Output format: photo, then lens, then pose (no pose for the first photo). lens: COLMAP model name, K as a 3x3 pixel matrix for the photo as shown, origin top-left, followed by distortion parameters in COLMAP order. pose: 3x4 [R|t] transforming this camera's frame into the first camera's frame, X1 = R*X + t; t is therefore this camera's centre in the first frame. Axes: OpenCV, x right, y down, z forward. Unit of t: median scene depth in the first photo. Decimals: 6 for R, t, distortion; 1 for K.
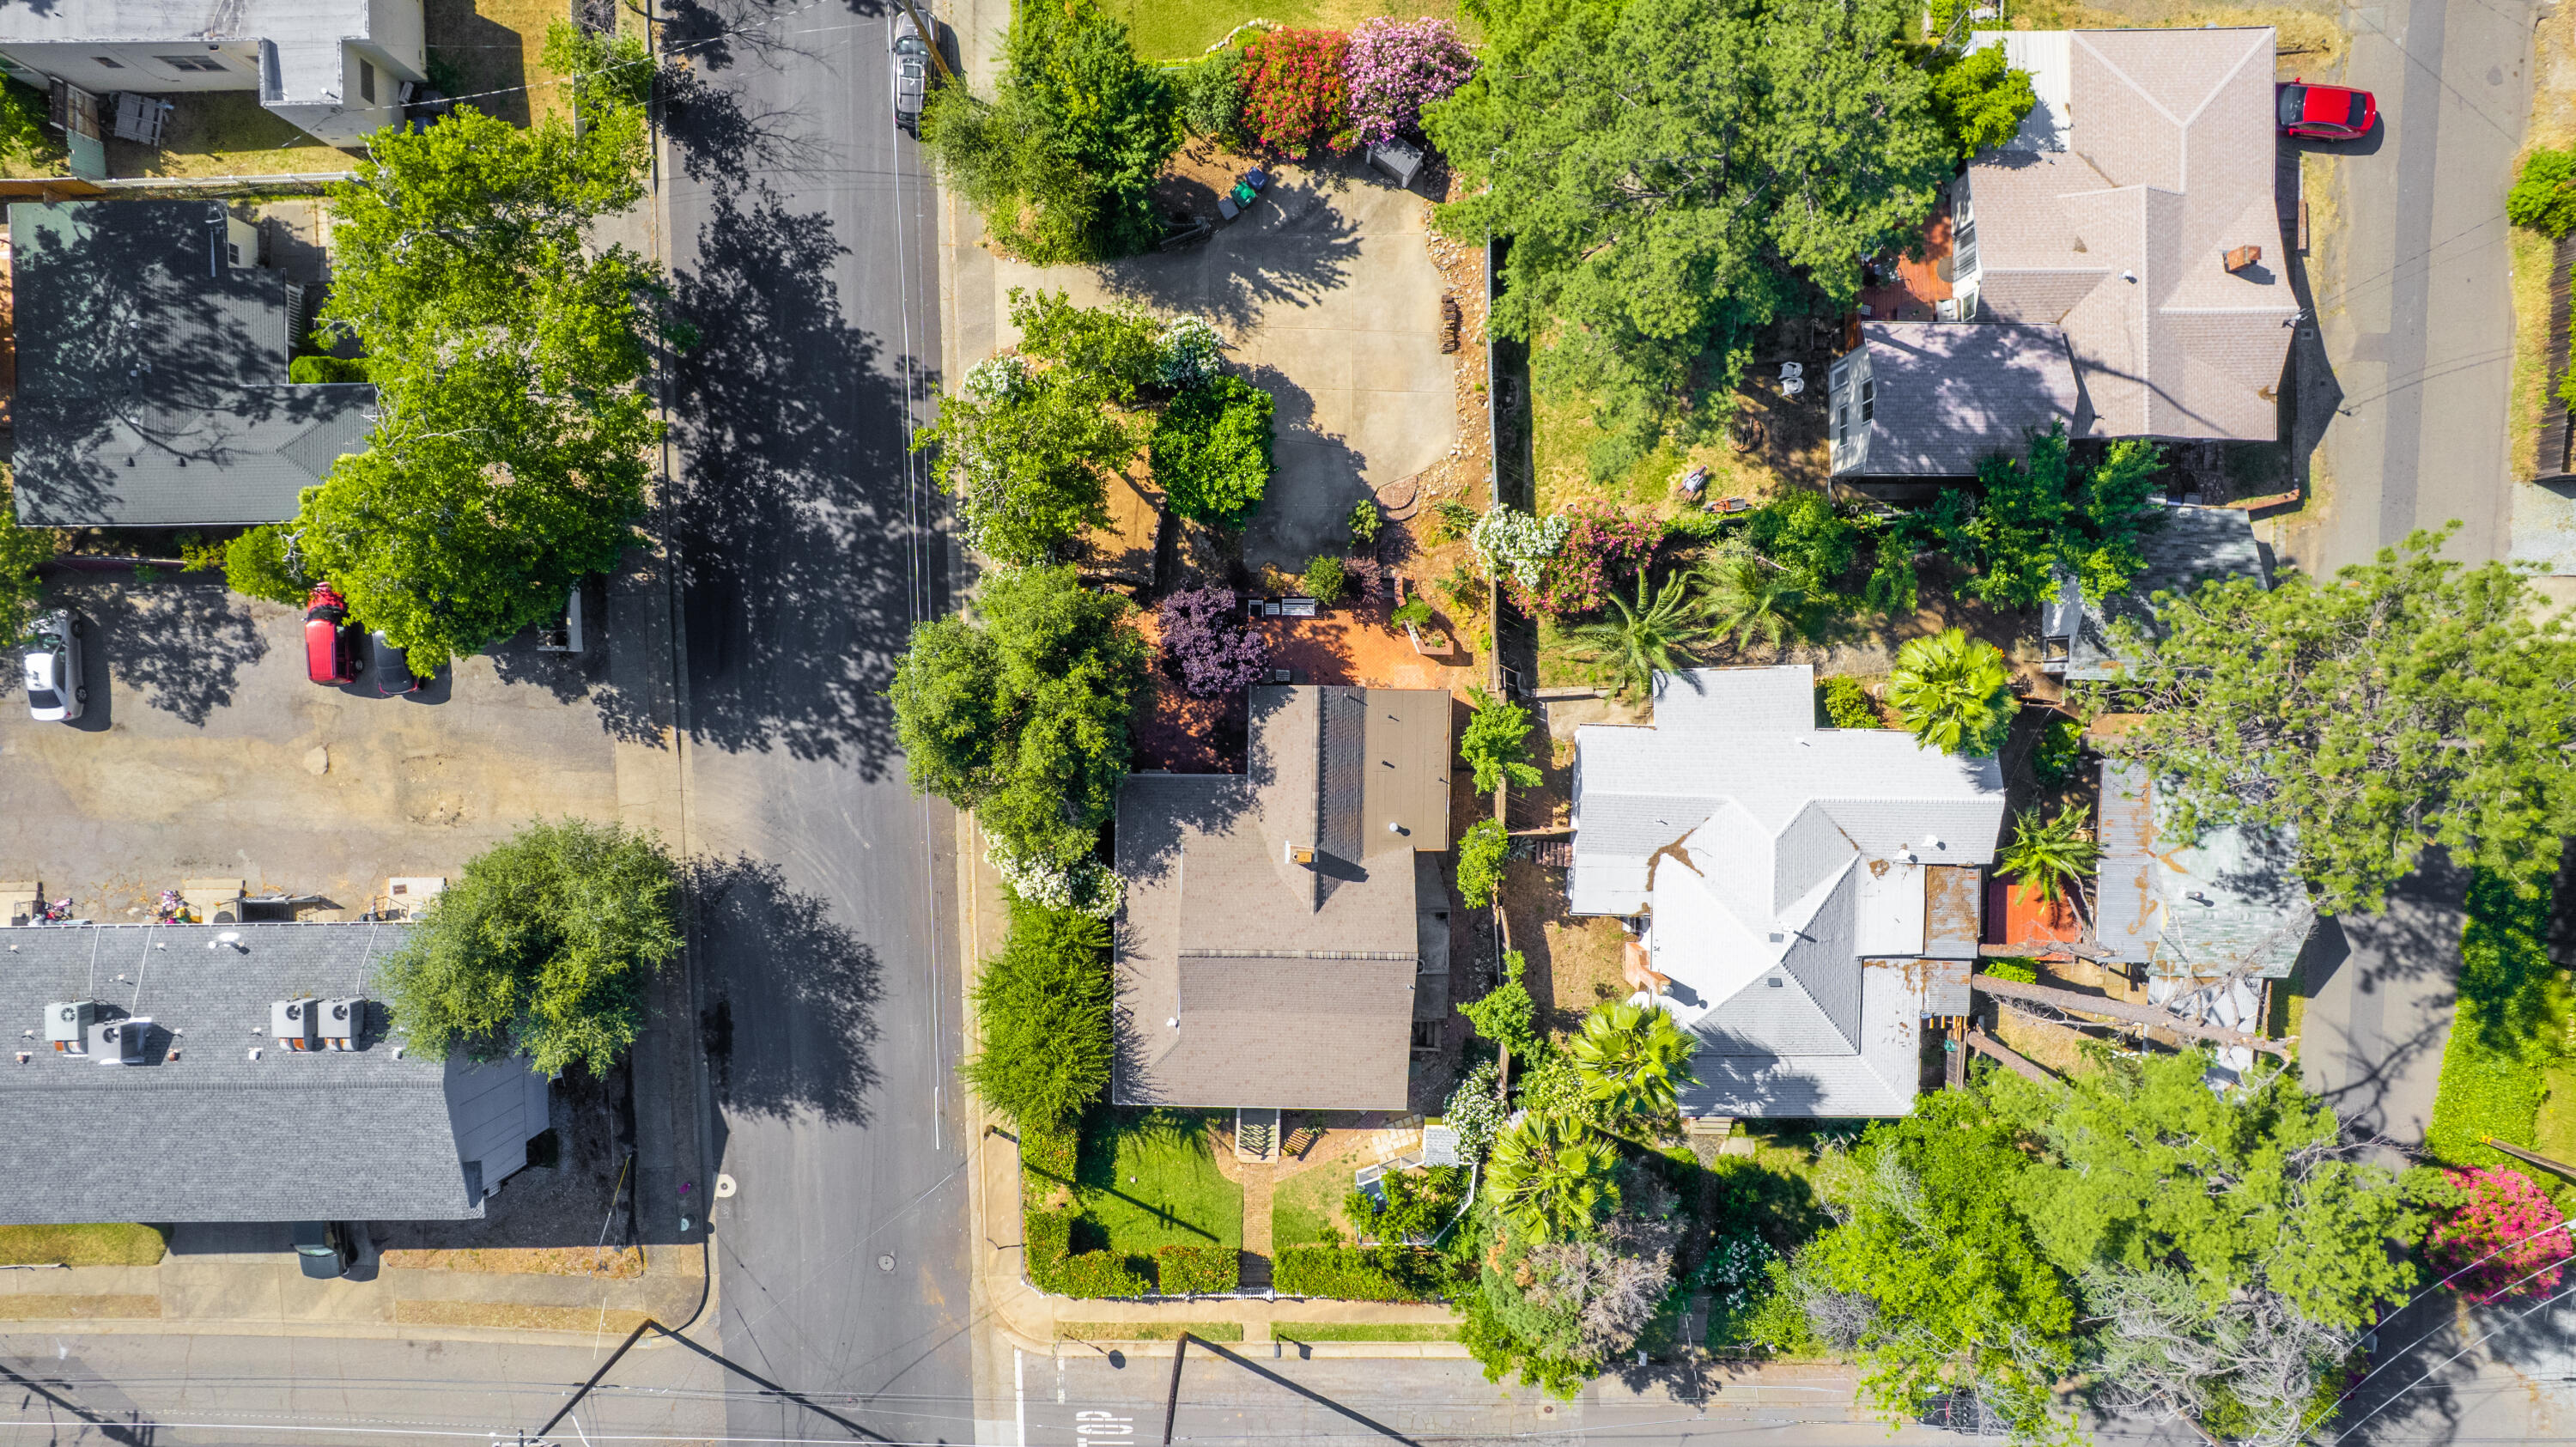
lens RADIAL K [[1616.8, 0, 1273.2], [0, 1616.8, 751.6], [0, 0, 1]] dist [-0.032276, 0.000929]
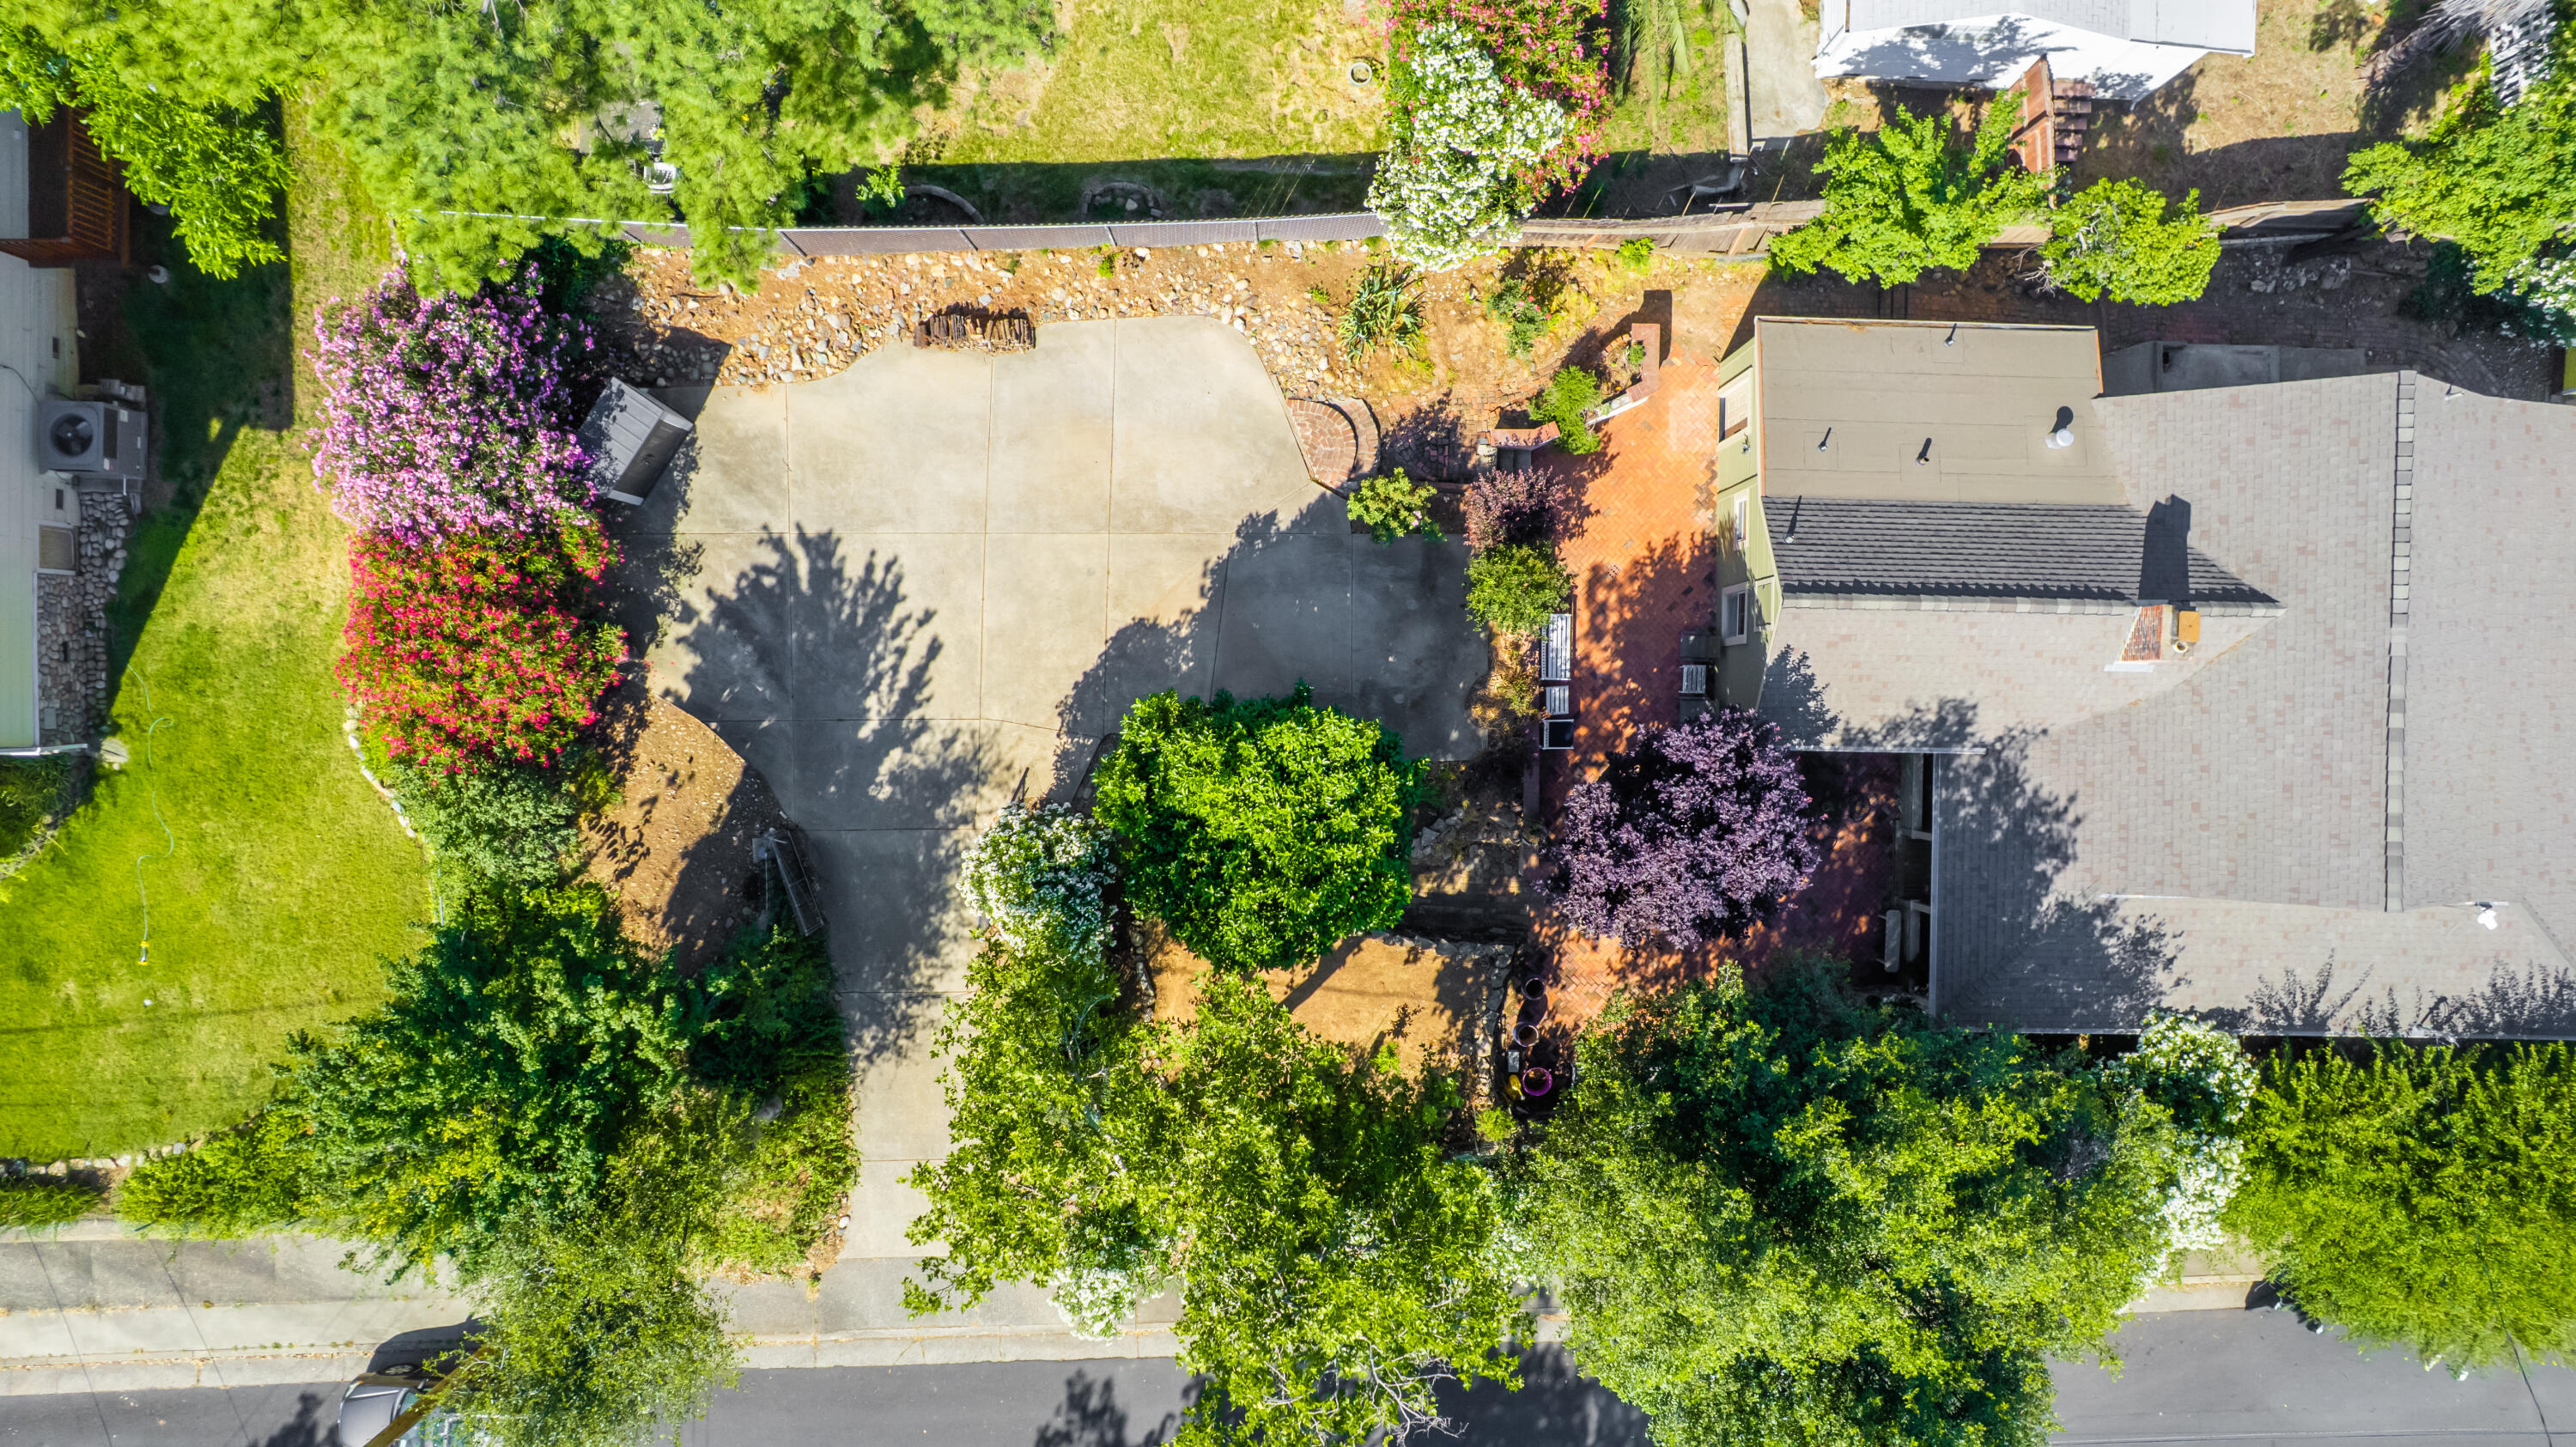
lens RADIAL K [[1616.8, 0, 1273.2], [0, 1616.8, 751.6], [0, 0, 1]] dist [-0.032276, 0.000929]
pose [[0.000665, -0.999939, -0.011057, -0.009679], [0.999017, 0.001155, -0.044306, -0.158250], [0.044316, -0.011017, 0.998957, 0.535915]]
